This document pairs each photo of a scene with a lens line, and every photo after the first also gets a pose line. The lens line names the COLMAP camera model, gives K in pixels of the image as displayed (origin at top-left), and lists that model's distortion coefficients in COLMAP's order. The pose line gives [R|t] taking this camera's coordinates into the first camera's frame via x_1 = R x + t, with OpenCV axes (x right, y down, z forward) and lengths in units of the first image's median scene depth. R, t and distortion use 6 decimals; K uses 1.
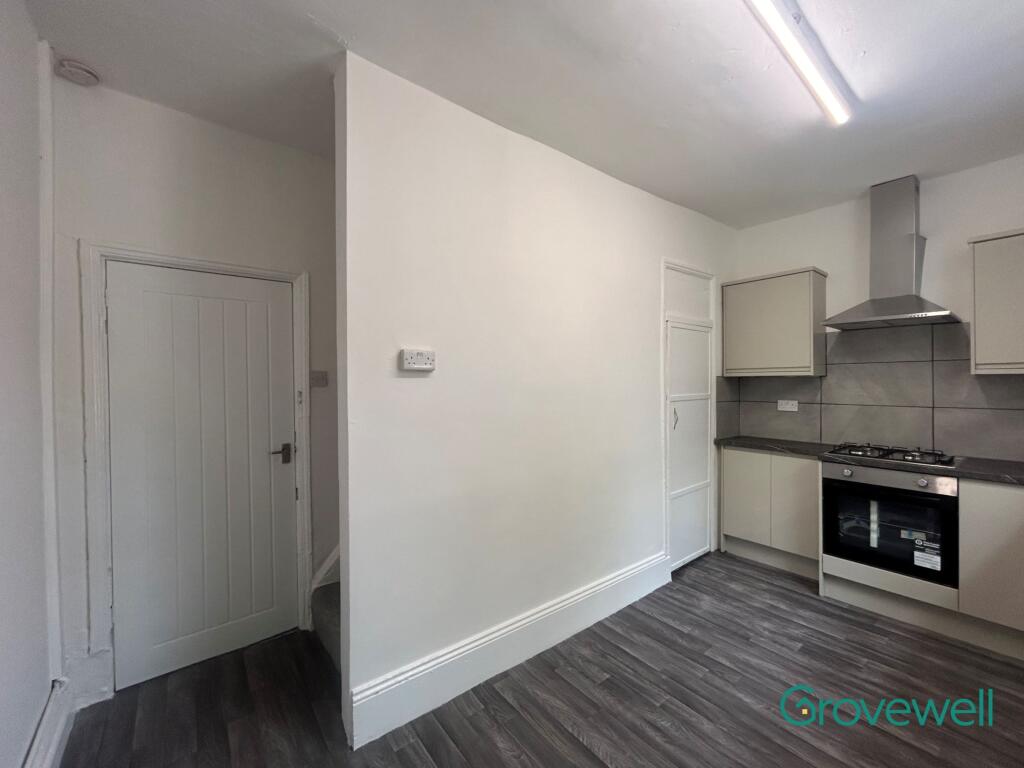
lens RADIAL K [[414.7, 0, 512.9], [0, 414.7, 381.7], [0, 0, 1]] dist [0.000328, 0.000278]
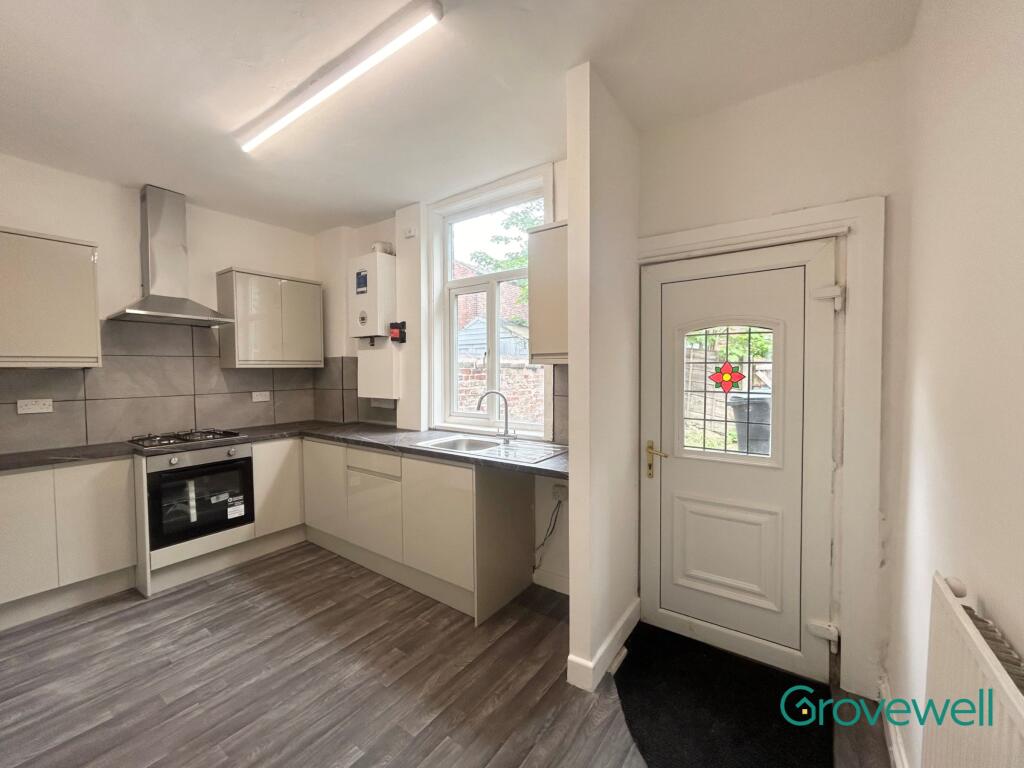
lens RADIAL K [[414.7, 0, 512.9], [0, 414.7, 381.7], [0, 0, 1]] dist [0.000328, 0.000278]
pose [[-0.281288, -0.021263, 0.959388, -0.426285], [0.009786, 0.999639, 0.025024, 0.002131], [-0.959574, 0.016427, -0.280978, 0.471162]]
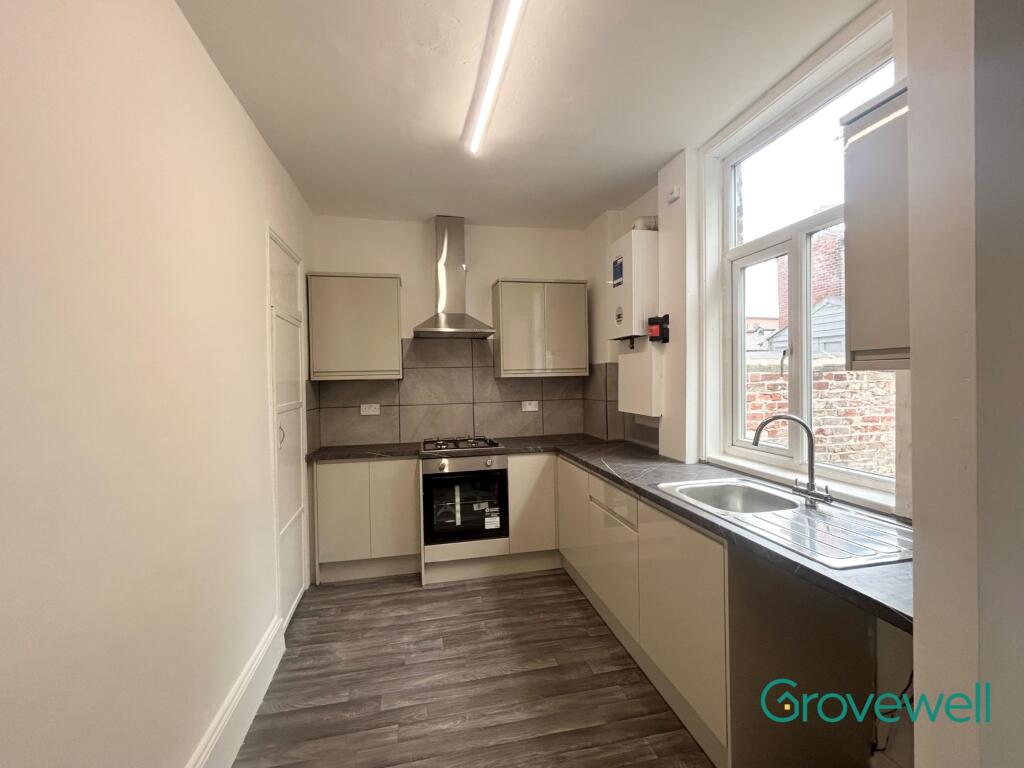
lens RADIAL K [[449.5, 0, 511.1], [0, 449.5, 382.0], [0, 0, 1]] dist [-0.001483, 0.000427]
pose [[0.438414, -0.012179, 0.898690, -0.196698], [0.017214, 0.999839, 0.005152, -0.009342], [-0.898608, 0.013211, 0.438553, 0.296517]]
